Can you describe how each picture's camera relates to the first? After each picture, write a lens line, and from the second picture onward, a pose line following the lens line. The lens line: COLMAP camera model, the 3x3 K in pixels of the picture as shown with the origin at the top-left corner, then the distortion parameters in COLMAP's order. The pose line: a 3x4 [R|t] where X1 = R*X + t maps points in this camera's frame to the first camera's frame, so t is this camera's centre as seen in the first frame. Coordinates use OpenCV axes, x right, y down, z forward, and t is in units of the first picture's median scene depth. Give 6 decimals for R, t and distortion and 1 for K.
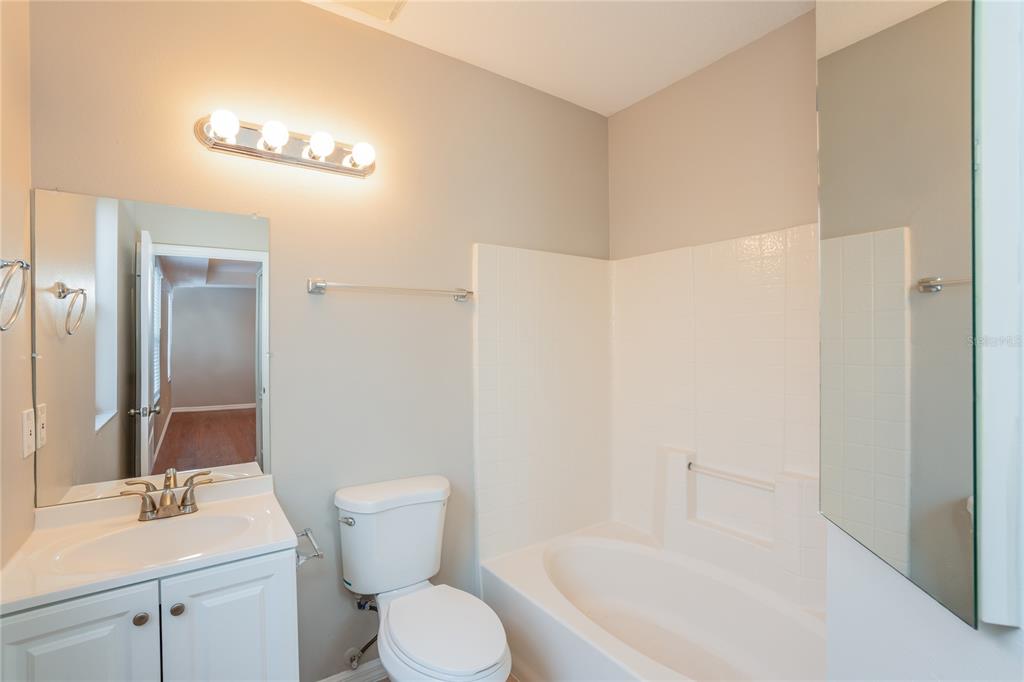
lens RADIAL K [[472.4, 0, 510.7], [0, 472.4, 340.3], [0, 0, 1]] dist [-0.031823, 0.003602]
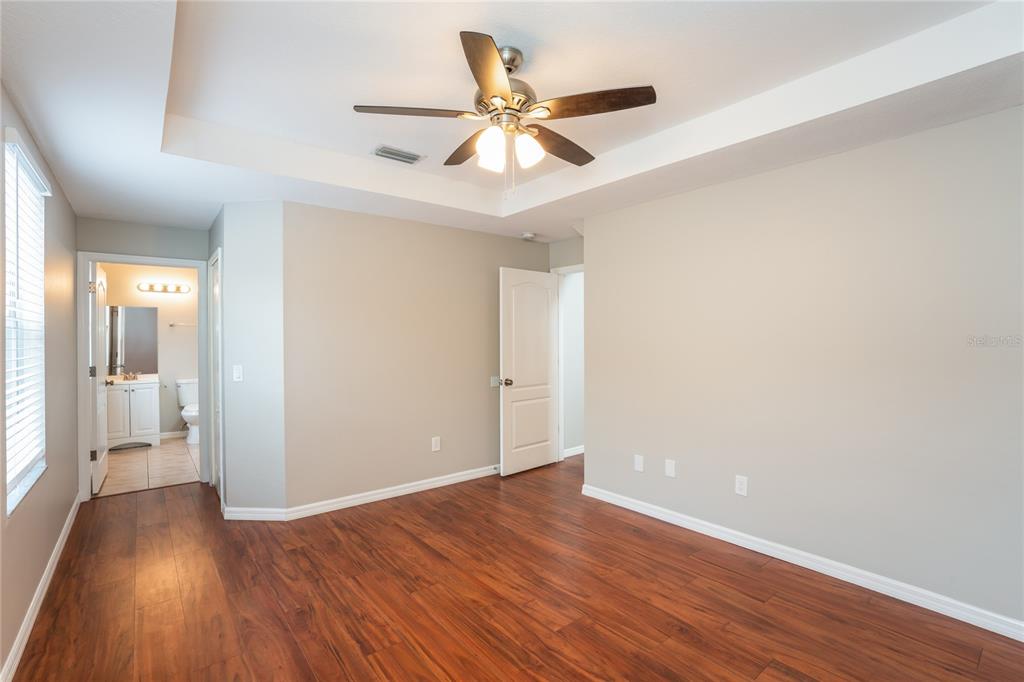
lens RADIAL K [[472.4, 0, 514.5], [0, 472.4, 340.1], [0, 0, 1]] dist [-0.031823, 0.003602]
pose [[0.997011, -0.000910, 0.077254, 2.102787], [0.000569, 0.999990, 0.004438, -0.008032], [-0.077257, -0.004380, 0.997002, -3.011451]]
